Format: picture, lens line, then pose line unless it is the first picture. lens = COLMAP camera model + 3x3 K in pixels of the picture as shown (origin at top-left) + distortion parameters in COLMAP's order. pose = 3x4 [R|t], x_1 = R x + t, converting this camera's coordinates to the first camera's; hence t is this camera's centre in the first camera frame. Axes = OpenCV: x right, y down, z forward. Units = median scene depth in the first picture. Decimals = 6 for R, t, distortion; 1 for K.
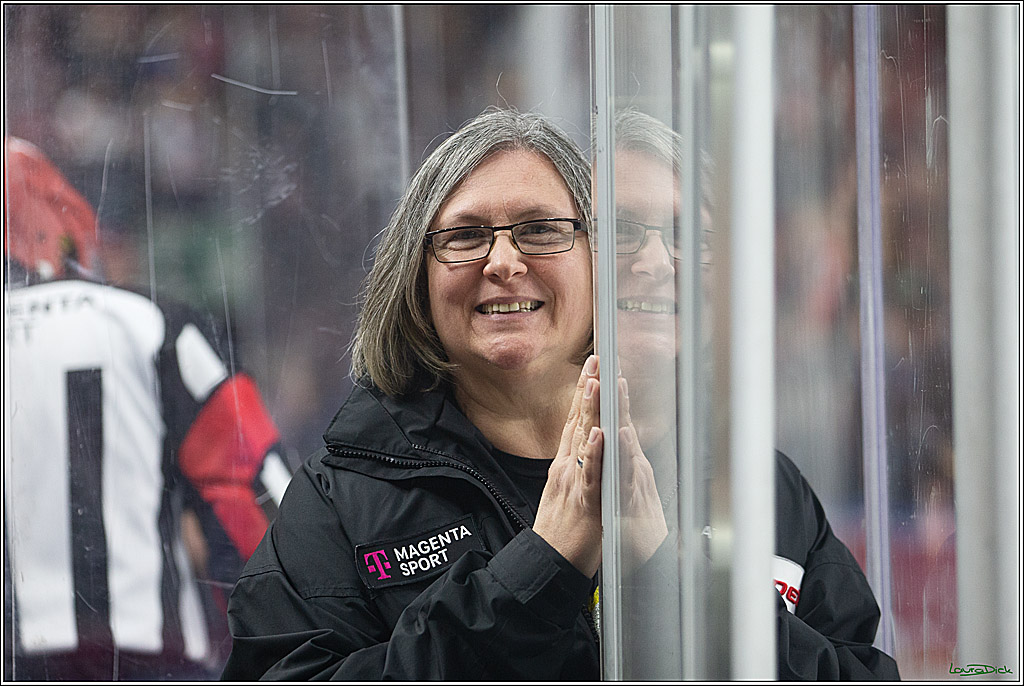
lens RADIAL K [[3956.7, 0, 512.0], [0, 3956.7, 343.0], [0, 0, 1]] dist [-1.035406, -4.171127]
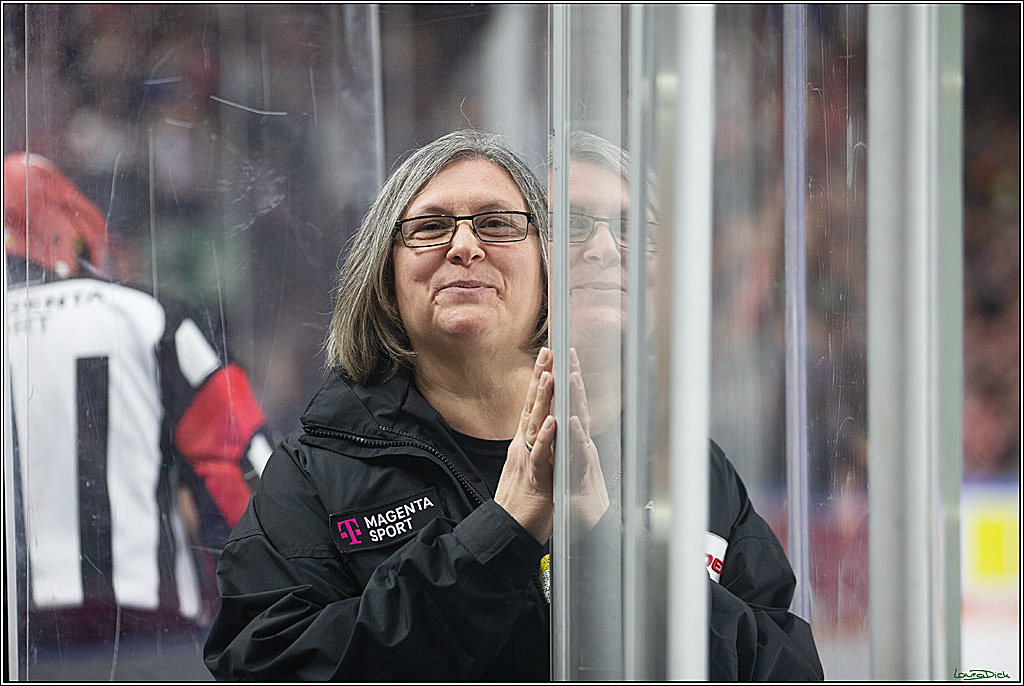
lens RADIAL K [[4158.3, 0, 512.0], [0, 4158.3, 343.0], [0, 0, 1]] dist [-1.606670, 4.170567]
pose [[0.999814, 0.013981, 0.013315, -0.004793], [-0.014293, 0.999619, 0.023627, -0.026717], [-0.012979, -0.023813, 0.999632, -0.176511]]
